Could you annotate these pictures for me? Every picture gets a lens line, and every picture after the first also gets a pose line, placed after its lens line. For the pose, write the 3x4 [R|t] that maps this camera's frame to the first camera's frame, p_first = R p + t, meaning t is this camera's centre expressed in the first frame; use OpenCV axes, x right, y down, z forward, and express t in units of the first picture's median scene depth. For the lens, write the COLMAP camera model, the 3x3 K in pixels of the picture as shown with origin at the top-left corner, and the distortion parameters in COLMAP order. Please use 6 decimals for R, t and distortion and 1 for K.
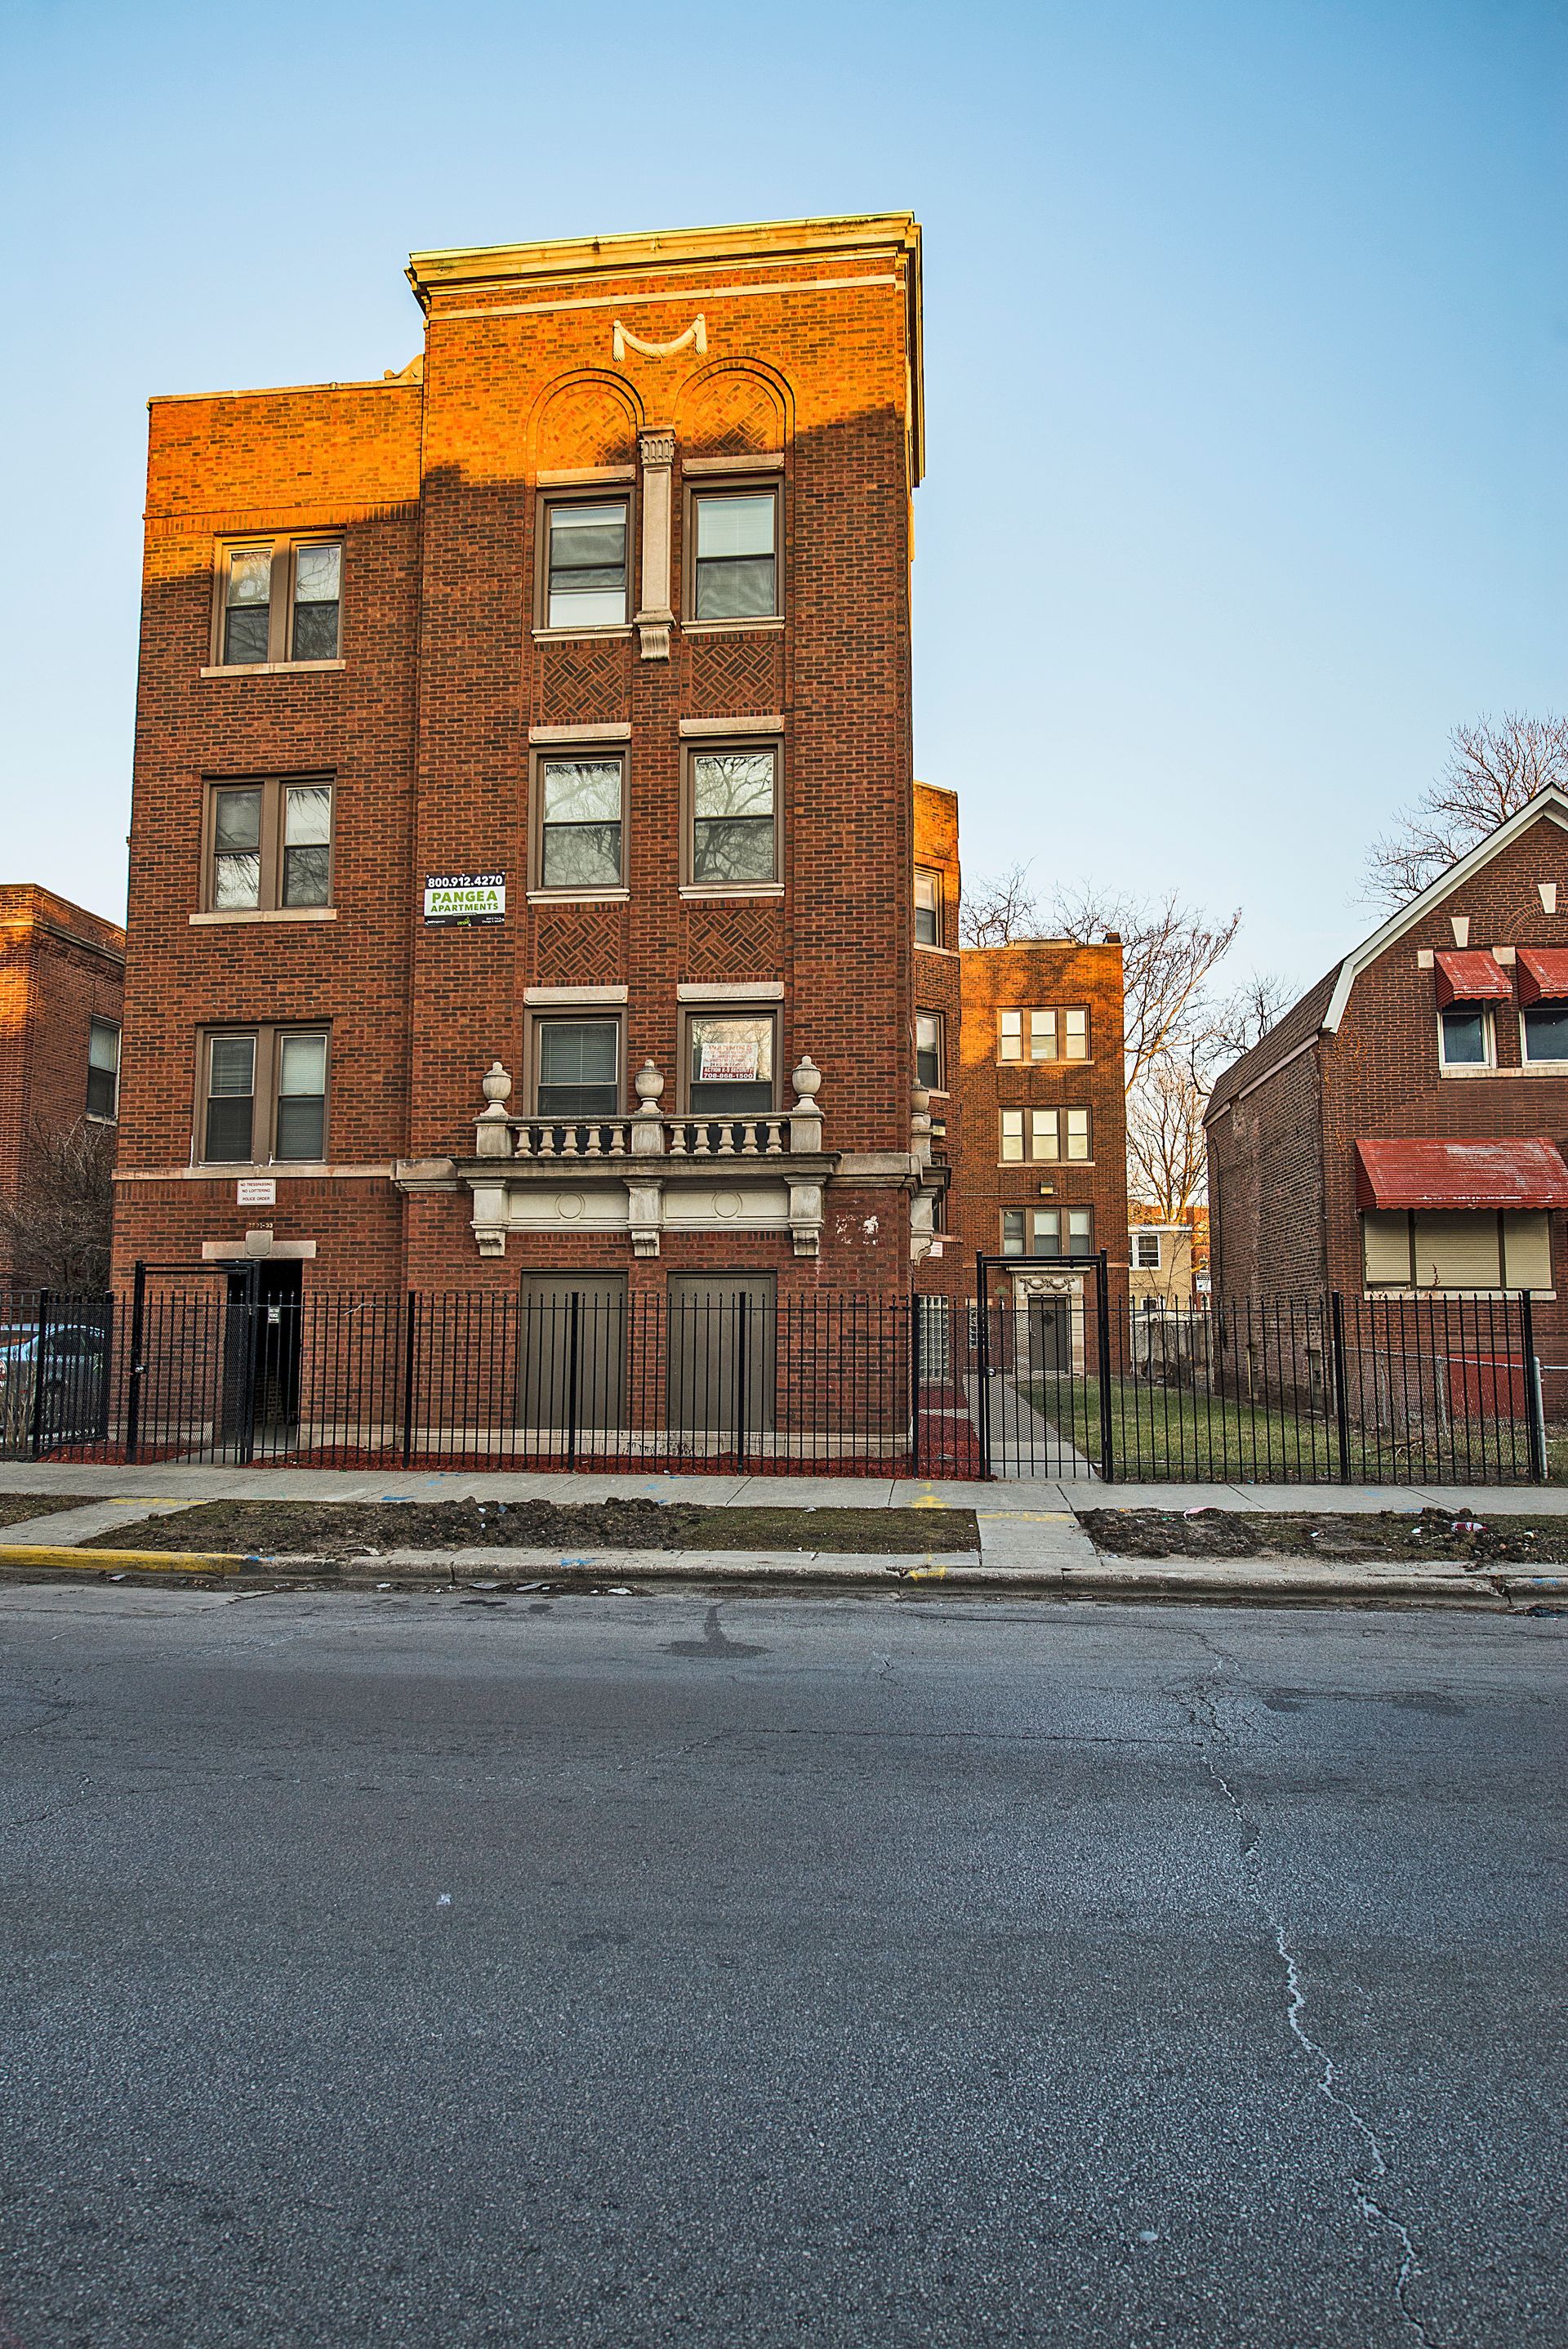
lens RADIAL K [[1366.9, 0, 784.2], [0, 1366.9, 1188.9], [0, 0, 1]] dist [-0.002818, 0.000030]
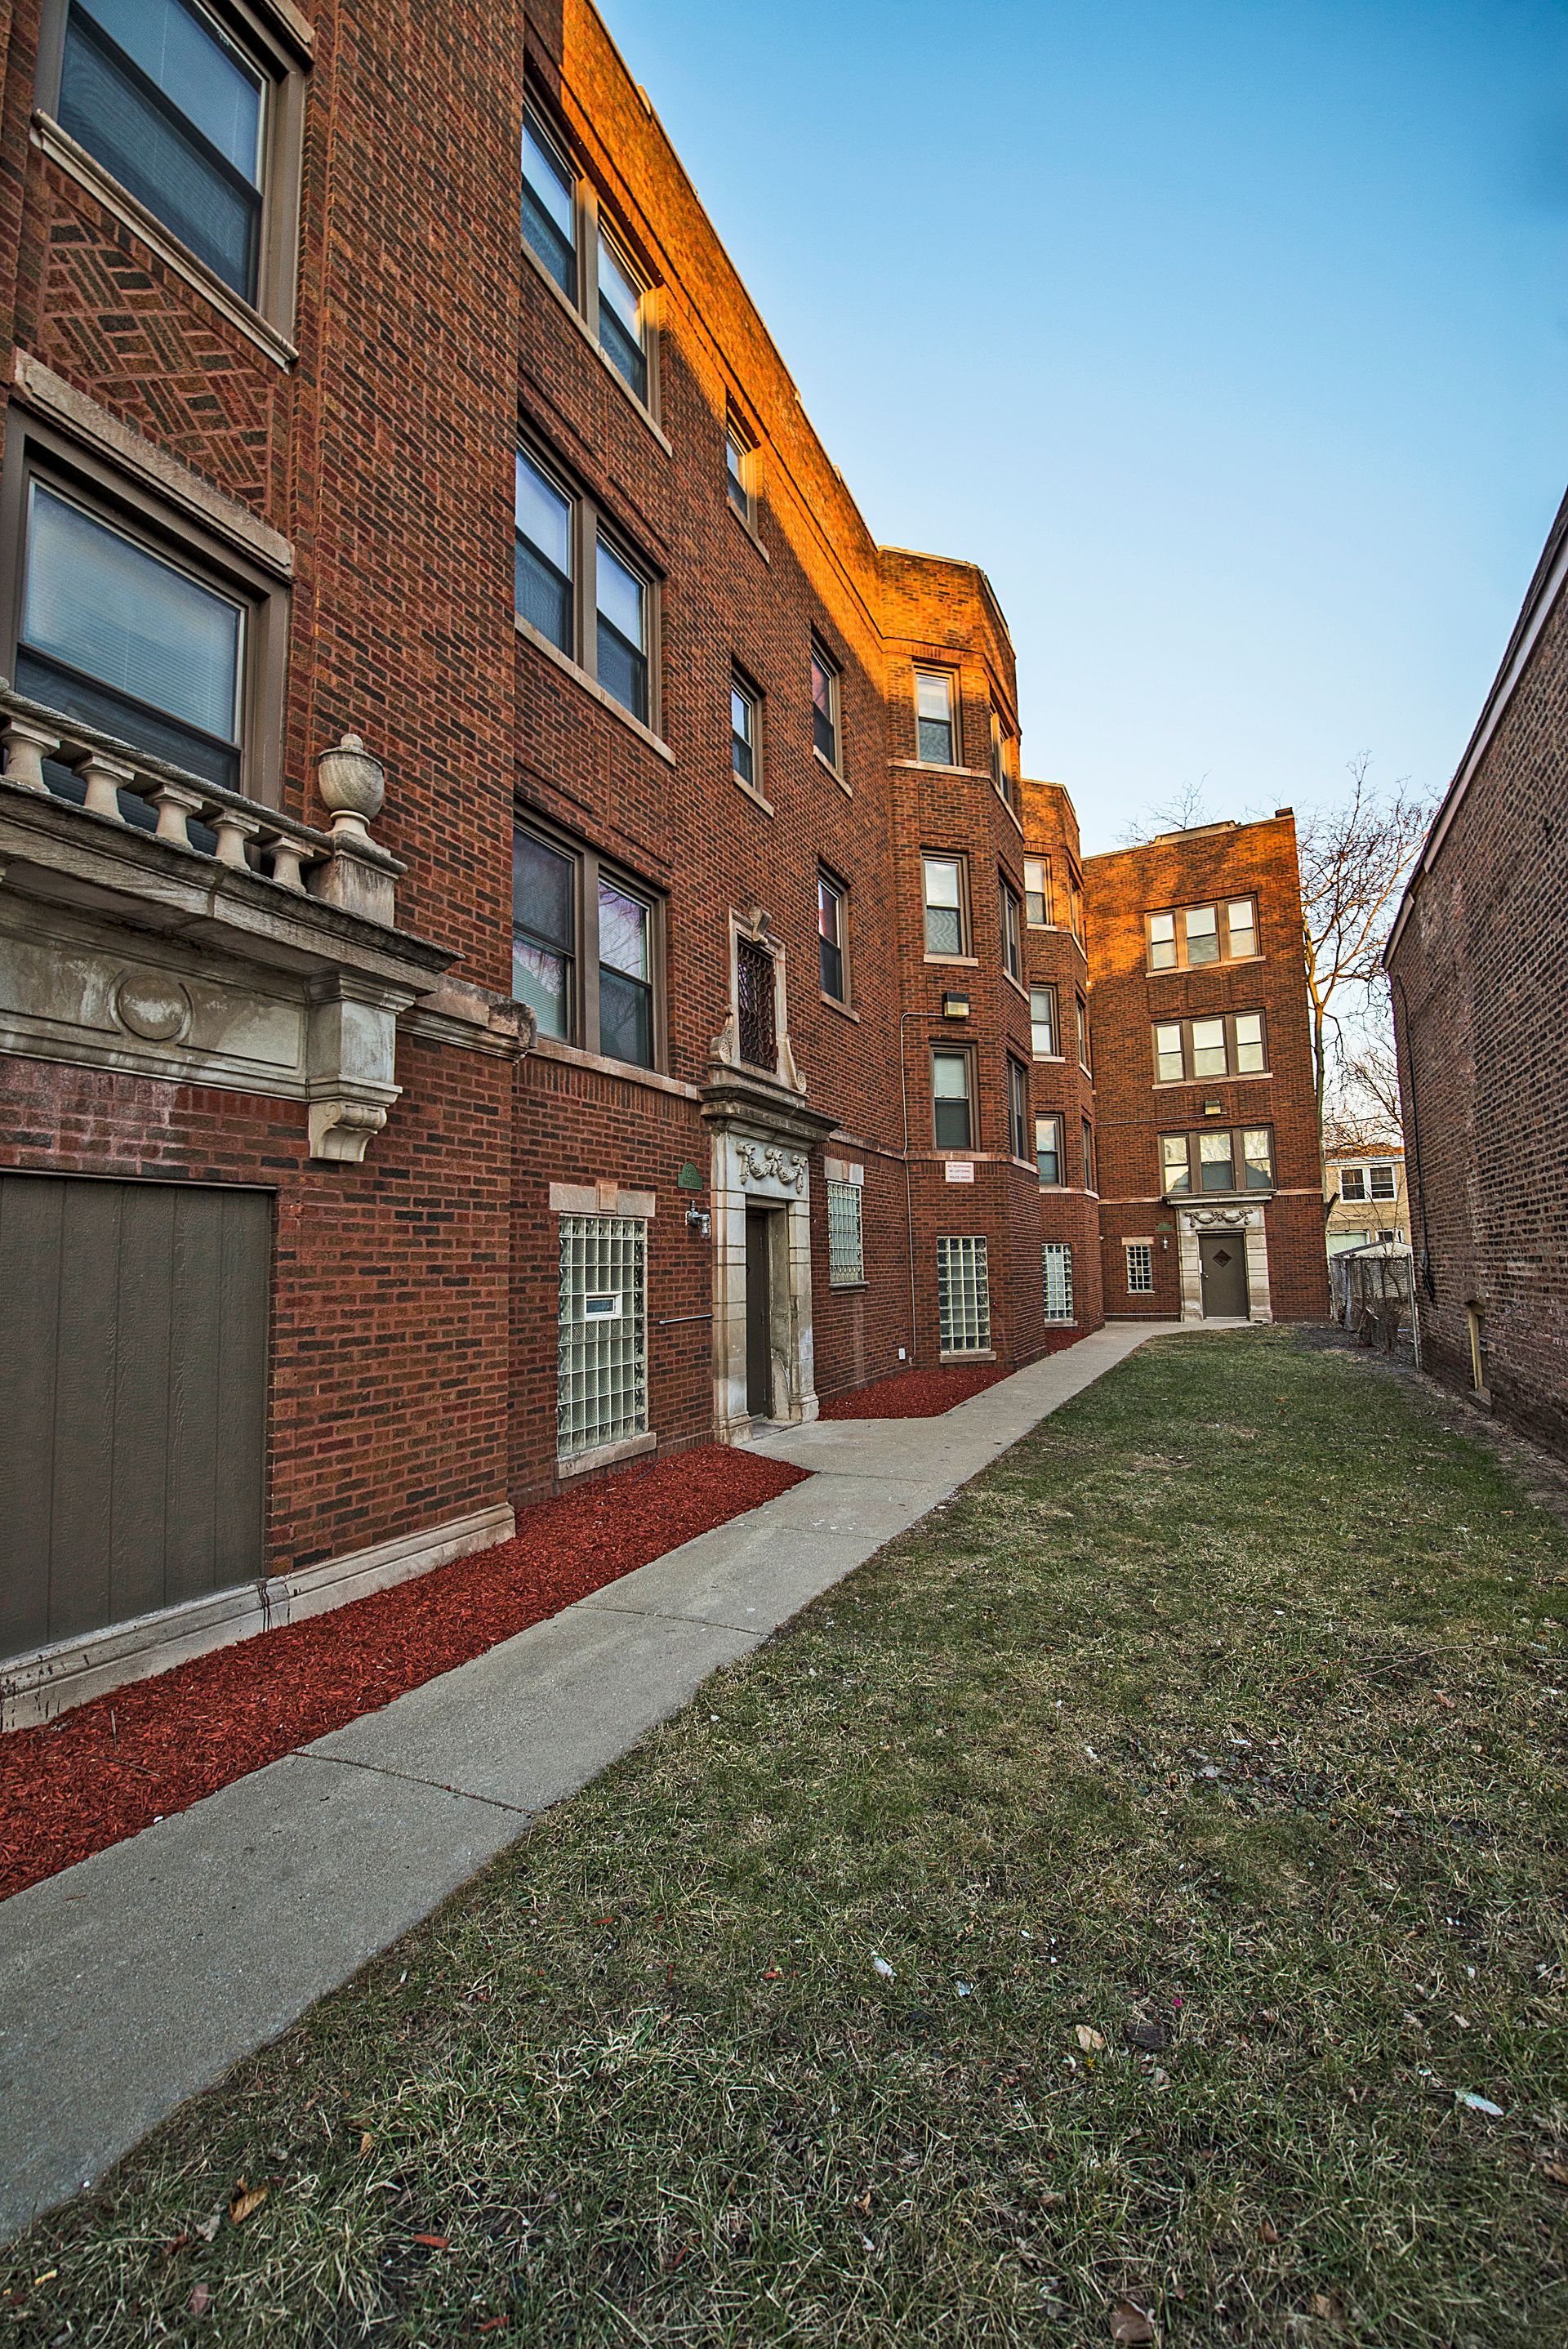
lens RADIAL K [[933.3, 0, 781.6], [0, 933.3, 1187.1], [0, 0, 1]] dist [-0.014047, -0.003530]
pose [[0.940996, -0.052907, -0.334256, 0.330219], [0.058268, 0.998283, 0.006024, 0.077449], [0.333363, -0.025145, 0.942463, 0.889961]]
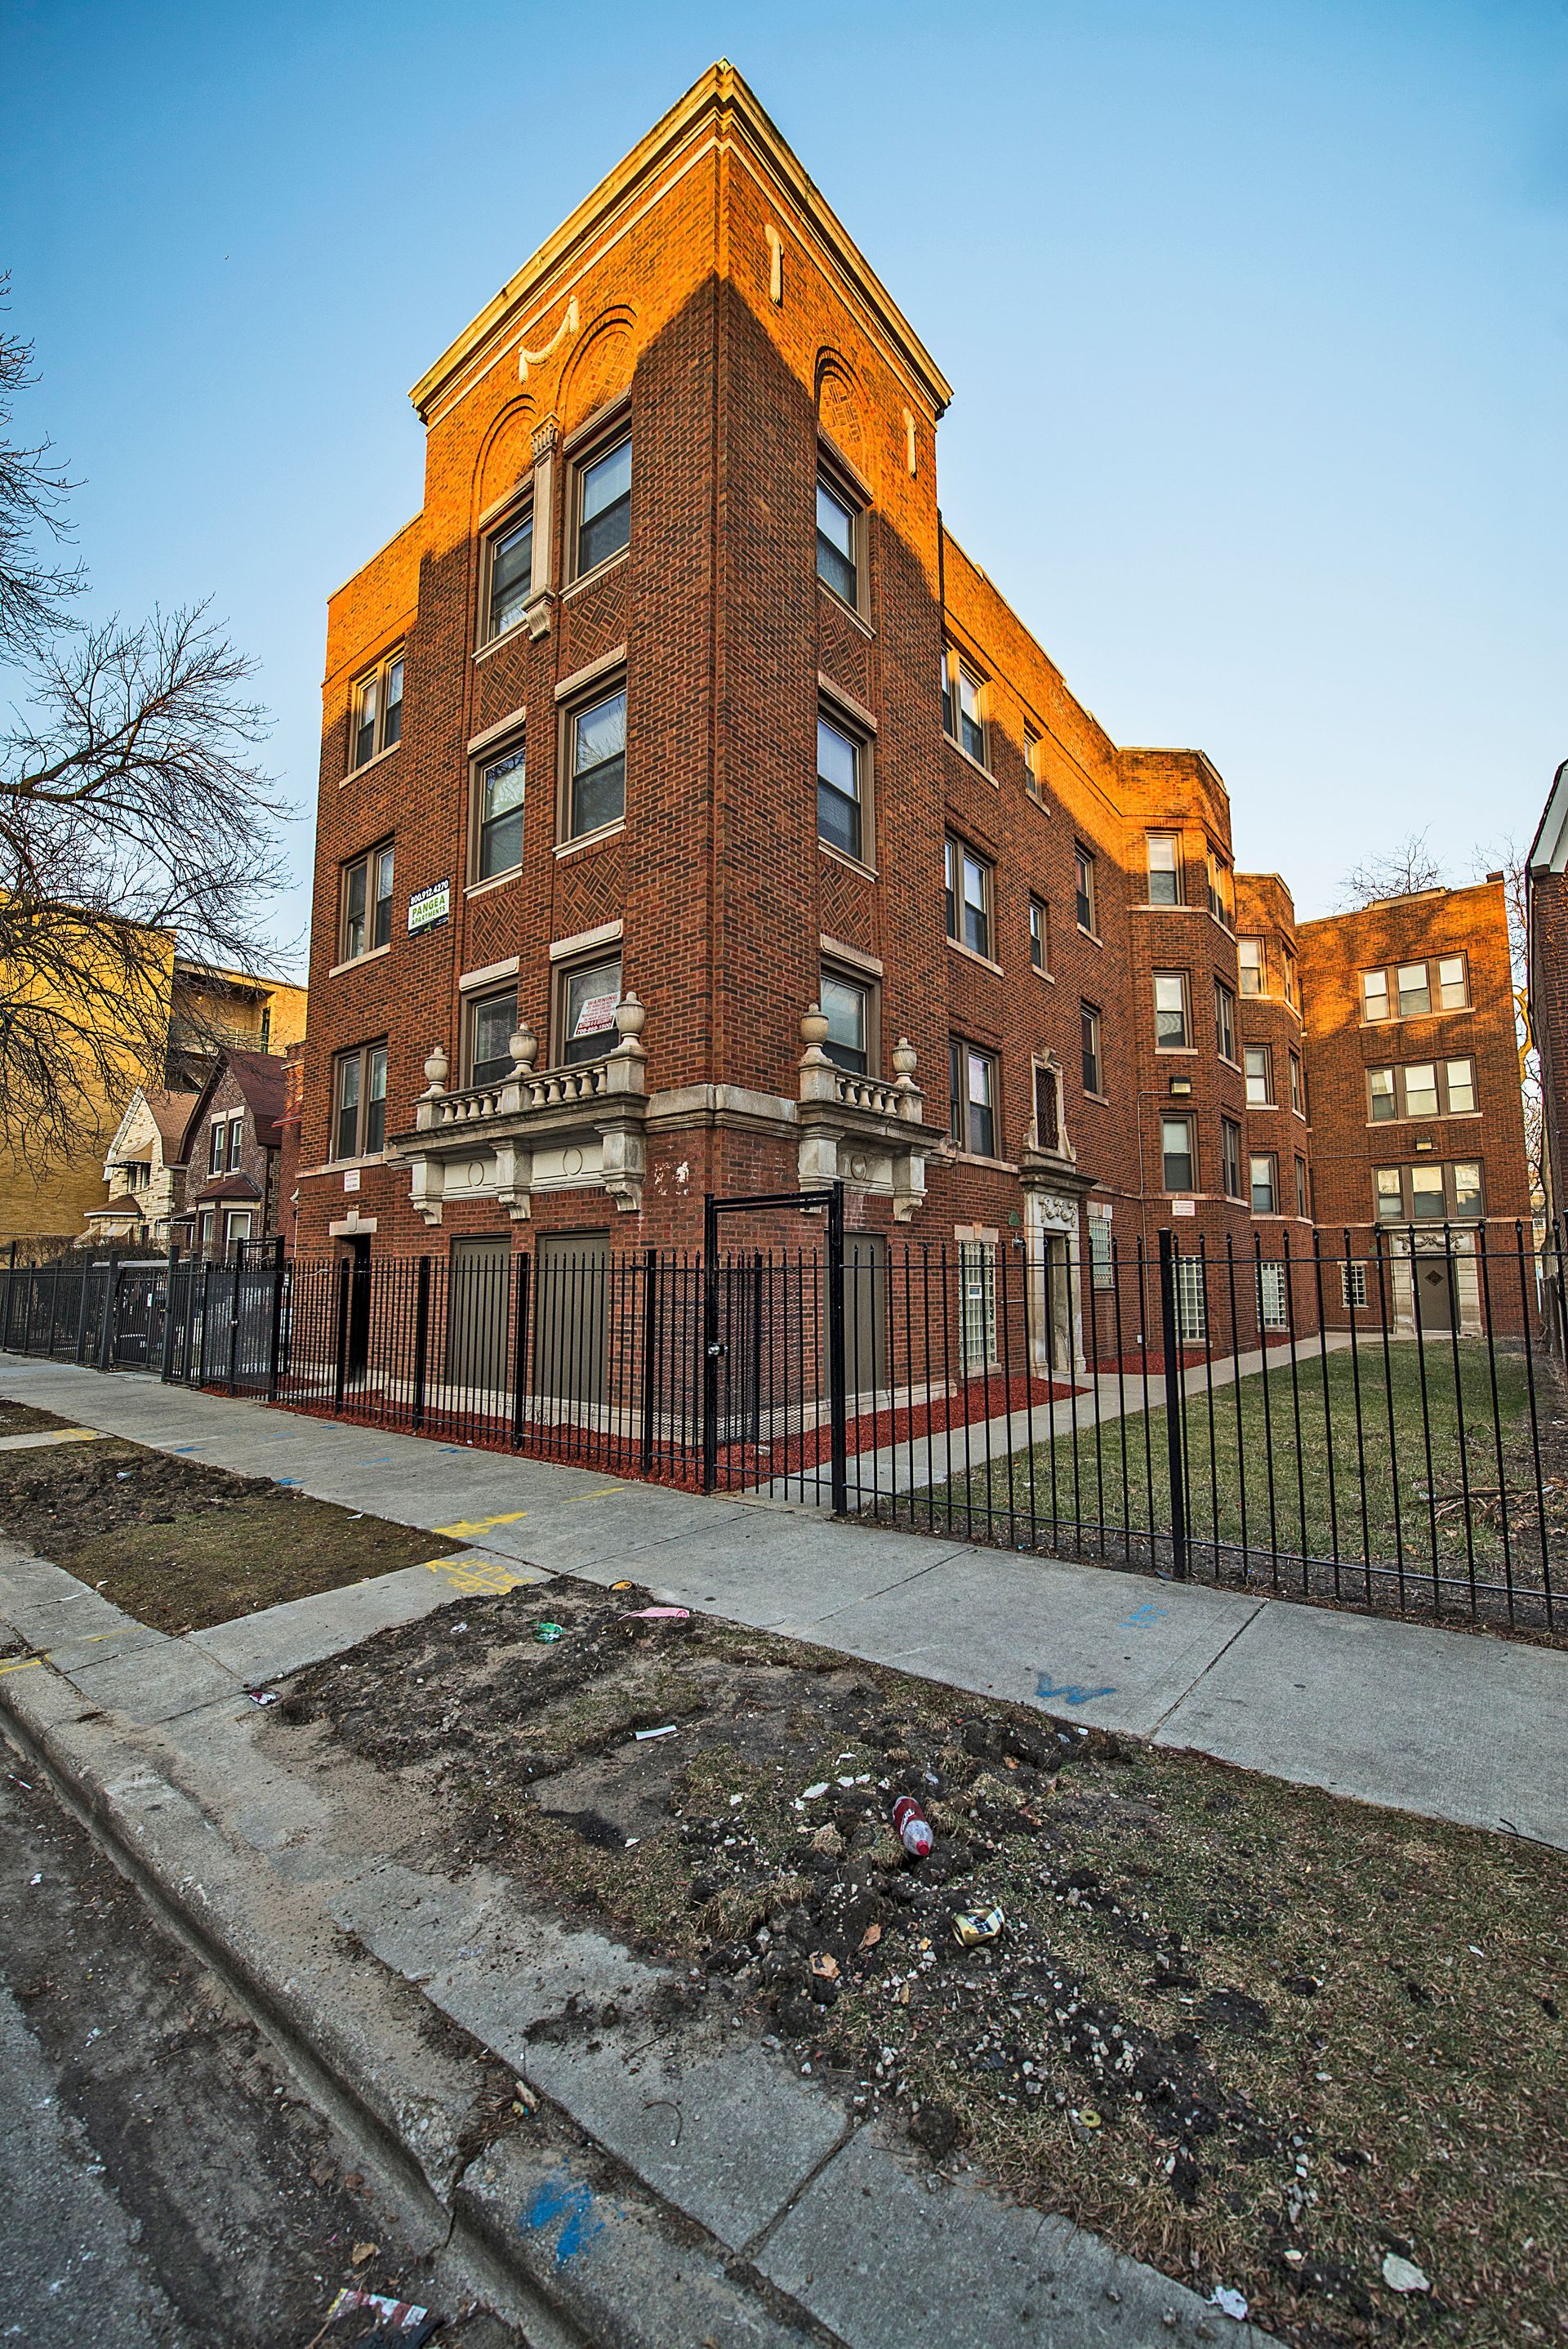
lens RADIAL K [[938.9, 0, 785.4], [0, 938.9, 1187.7], [0, 0, 1]] dist [-0.013831, -0.003374]
pose [[0.847095, -0.057477, -0.528324, 0.398234], [0.055427, 0.998268, -0.019734, 0.047615], [0.528543, -0.012567, 0.848814, 0.487876]]
